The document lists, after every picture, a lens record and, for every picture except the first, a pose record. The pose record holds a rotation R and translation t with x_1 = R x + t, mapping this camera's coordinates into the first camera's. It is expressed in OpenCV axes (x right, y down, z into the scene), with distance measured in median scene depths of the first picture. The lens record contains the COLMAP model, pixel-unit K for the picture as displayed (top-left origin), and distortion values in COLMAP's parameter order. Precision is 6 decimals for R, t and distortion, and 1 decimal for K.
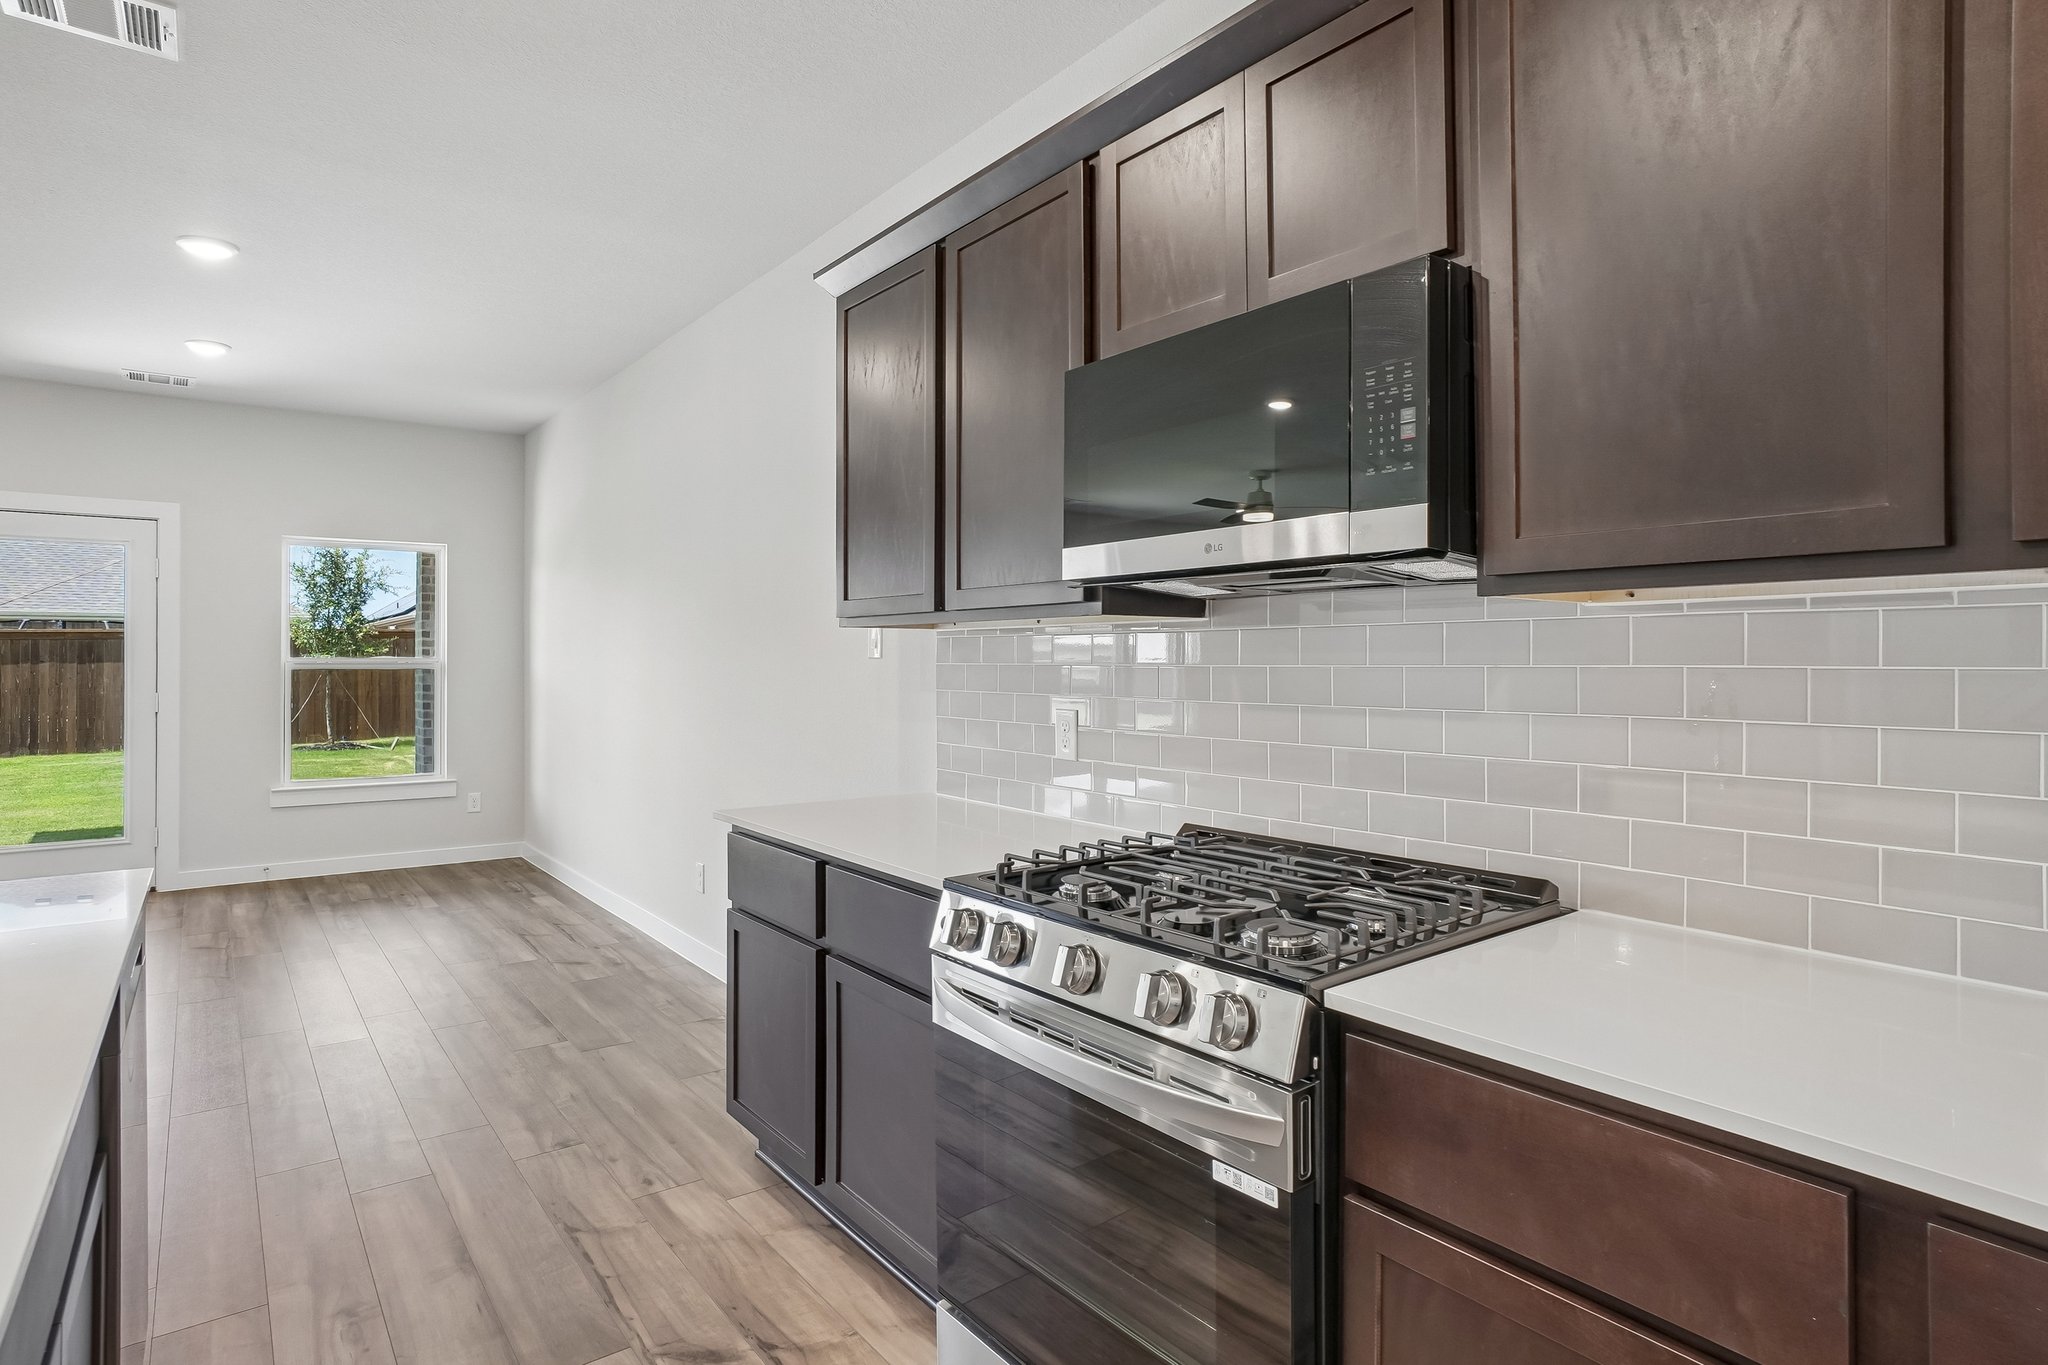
lens RADIAL K [[1070.6, 0, 1000.3], [0, 1070.6, 649.9], [0, 0, 1]] dist [-0.003054, -0.000607]
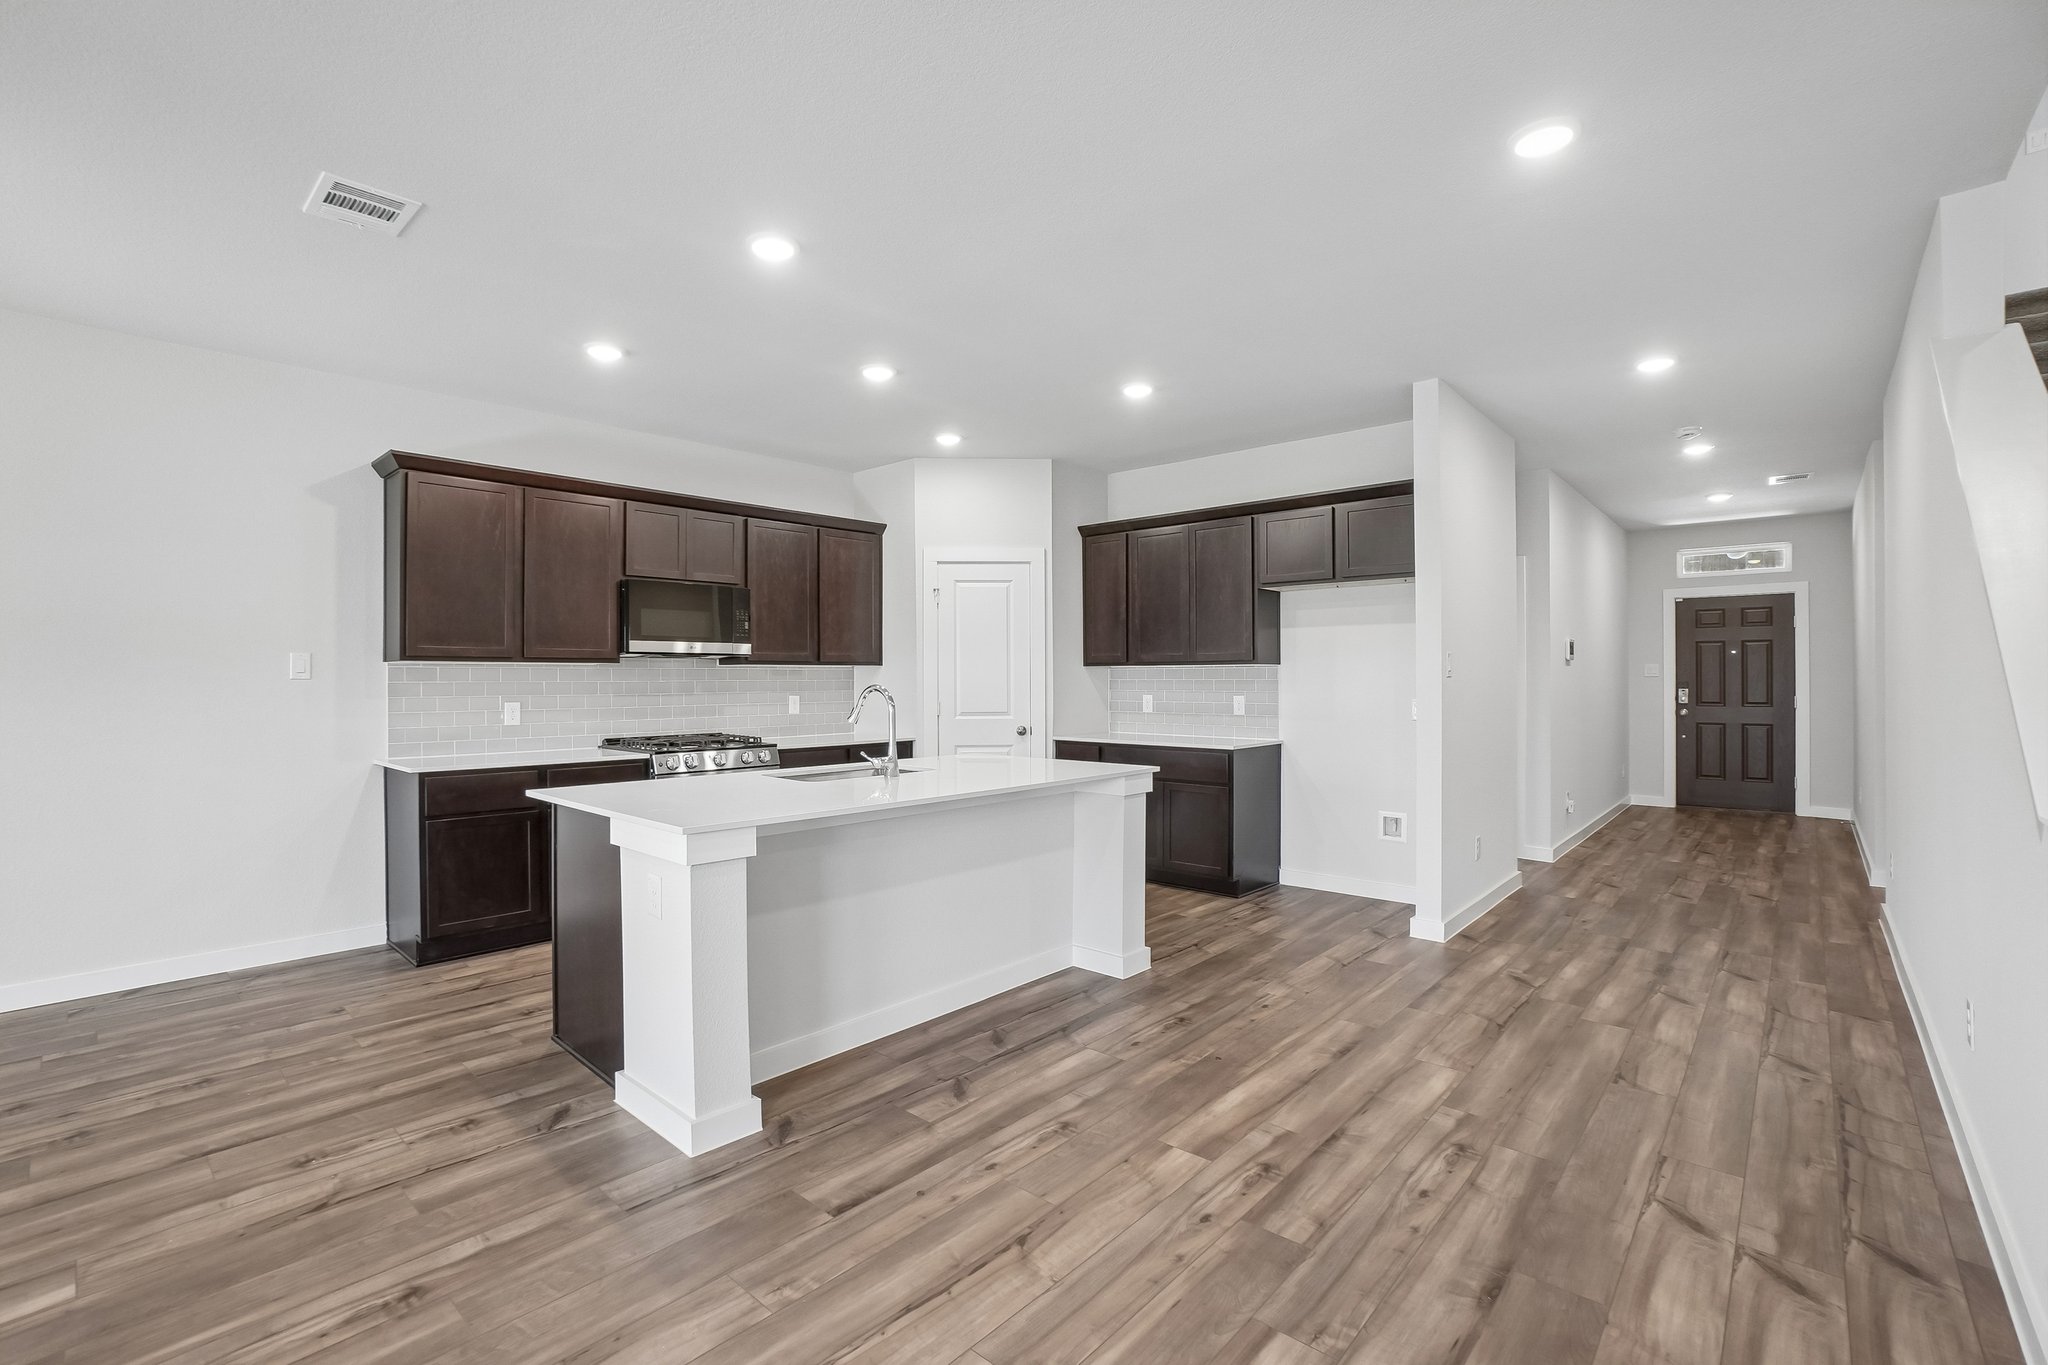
lens RADIAL K [[902.4, 0, 992.3], [0, 902.4, 685.9], [0, 0, 1]] dist [-0.041007, 0.000129]
pose [[-0.178922, -0.004300, 0.983854, -1.995065], [-0.005271, 0.999980, 0.003412, 0.012444], [-0.983849, -0.004575, -0.178941, 0.390838]]
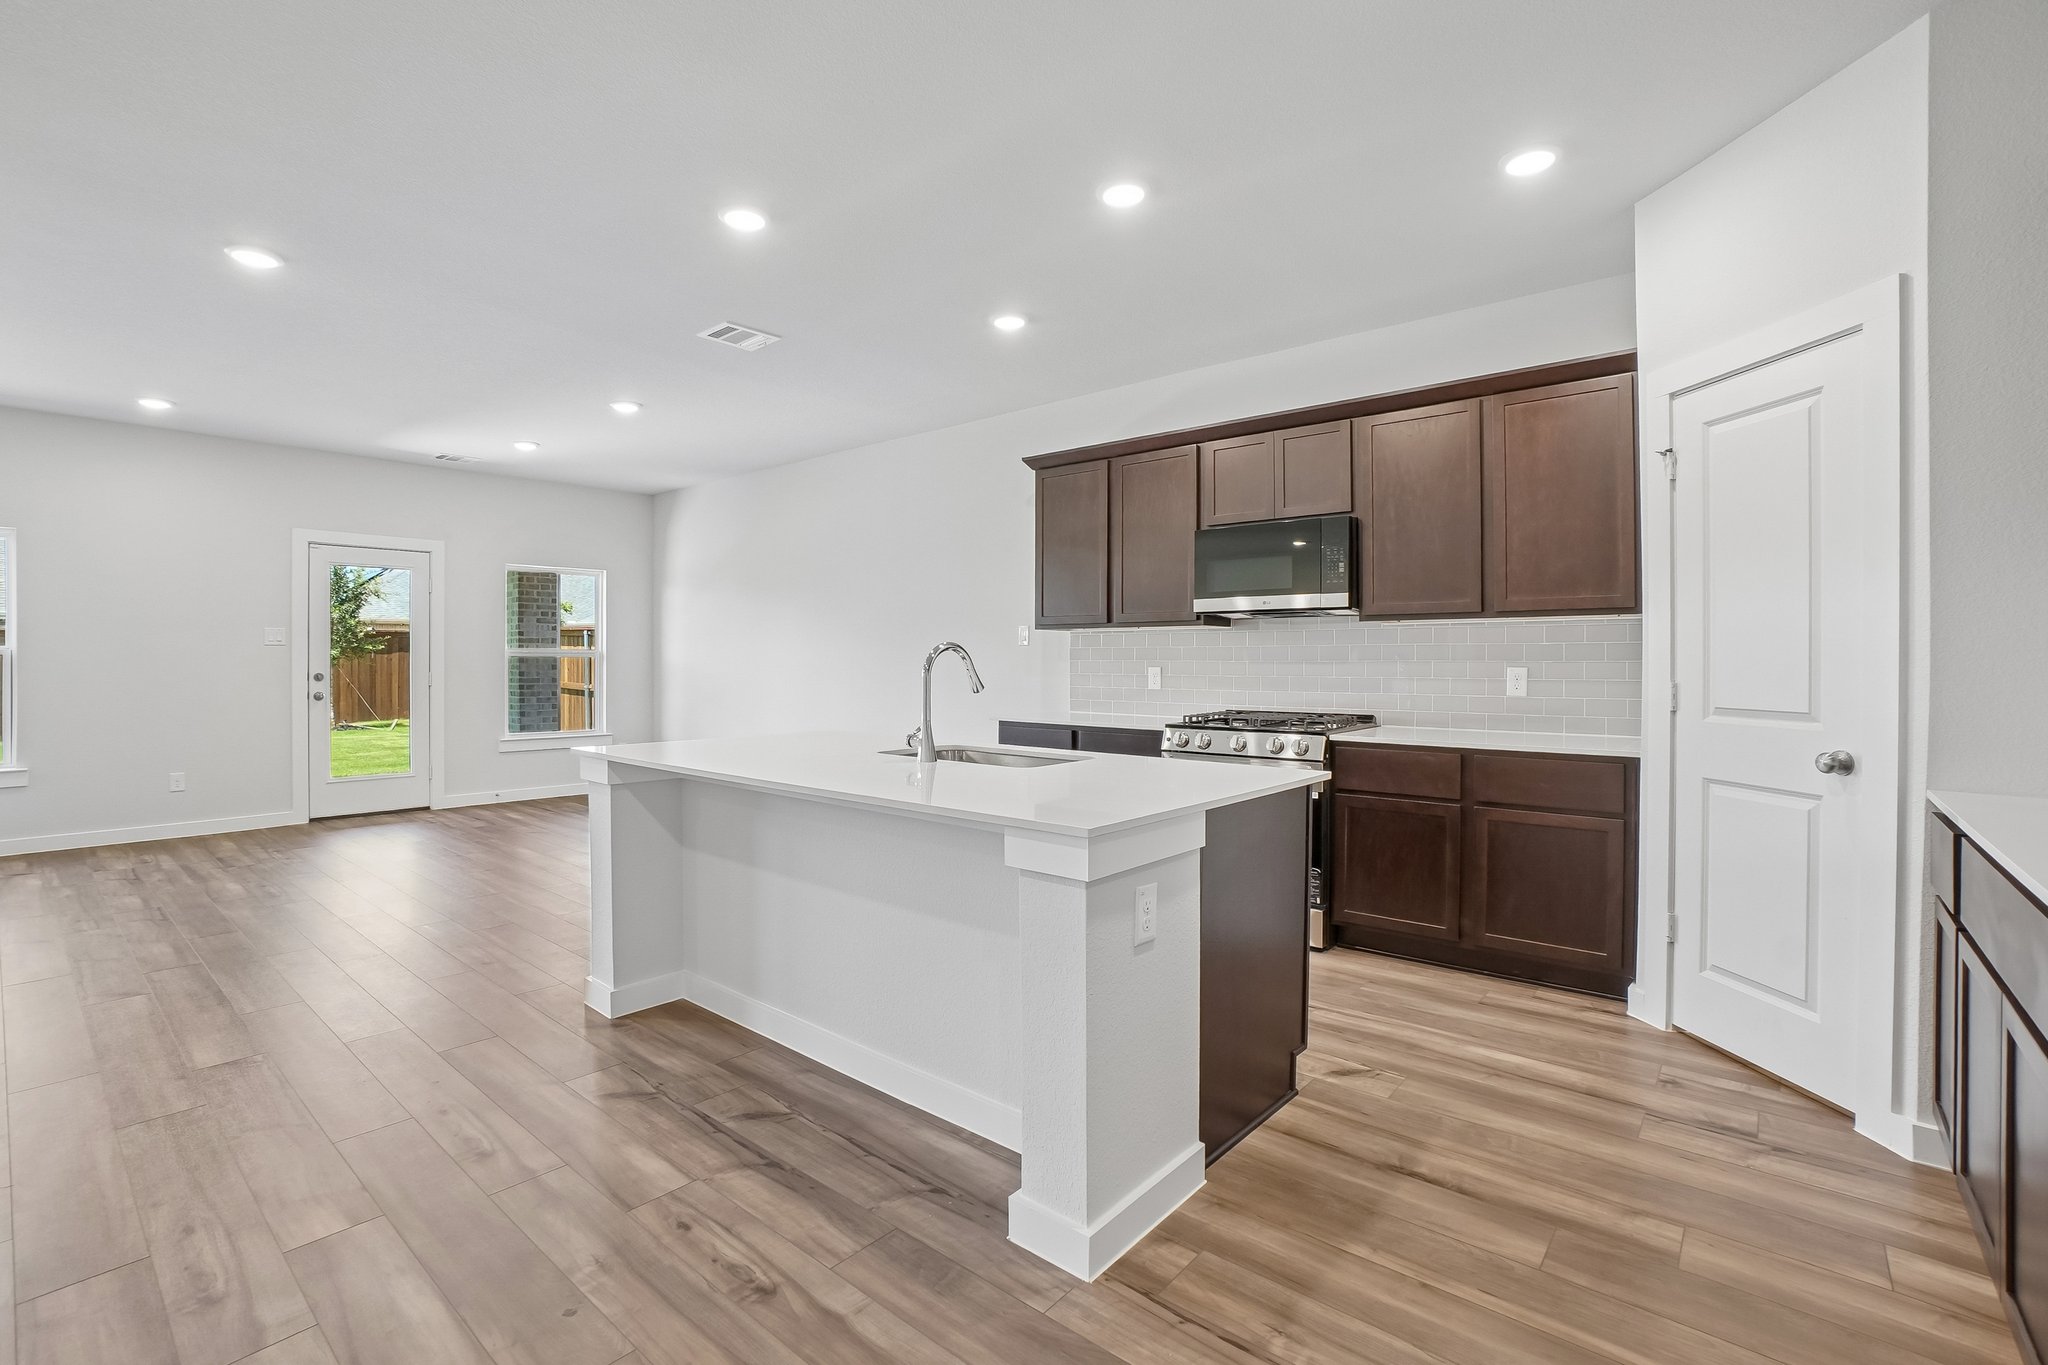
lens RADIAL K [[915.4, 0, 1007.7], [0, 915.4, 667.9], [0, 0, 1]] dist [-0.056241, 0.021000]
pose [[0.975776, -0.001028, 0.218769, -0.689654], [-0.002804, 0.999848, 0.017208, 0.026386], [-0.218754, -0.017405, 0.975625, -0.834827]]
